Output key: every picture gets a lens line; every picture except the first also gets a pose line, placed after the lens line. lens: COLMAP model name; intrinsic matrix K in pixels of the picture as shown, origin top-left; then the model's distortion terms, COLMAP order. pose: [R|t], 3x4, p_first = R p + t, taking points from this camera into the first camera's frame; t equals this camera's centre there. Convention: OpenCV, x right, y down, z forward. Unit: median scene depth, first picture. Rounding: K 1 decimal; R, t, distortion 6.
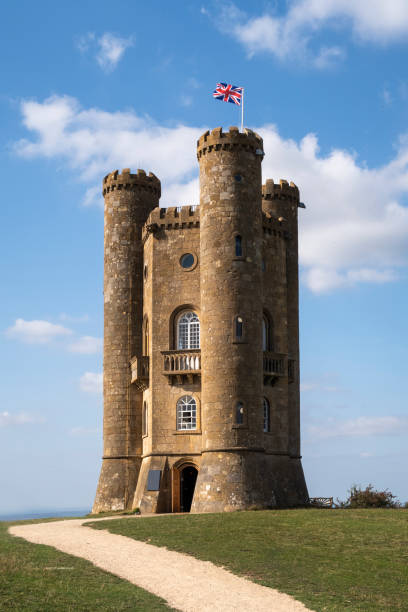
lens RADIAL K [[986.7, 0, 204.7], [0, 986.7, 363.8], [0, 0, 1]] dist [0.029406, 0.030037]
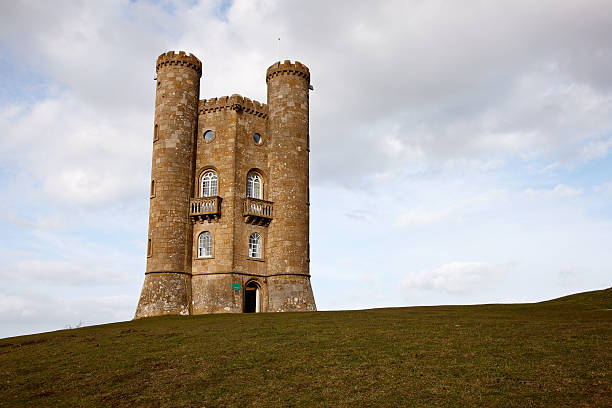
lens RADIAL K [[603.0, 0, 306.0], [0, 603.0, 204.0], [0, 0, 1]] dist [0.003315, -0.002194]
pose [[0.513687, 0.213130, 0.831084, -0.679109], [-0.119263, 0.976989, -0.176831, 0.131030], [-0.849648, -0.008282, 0.527285, 0.489682]]
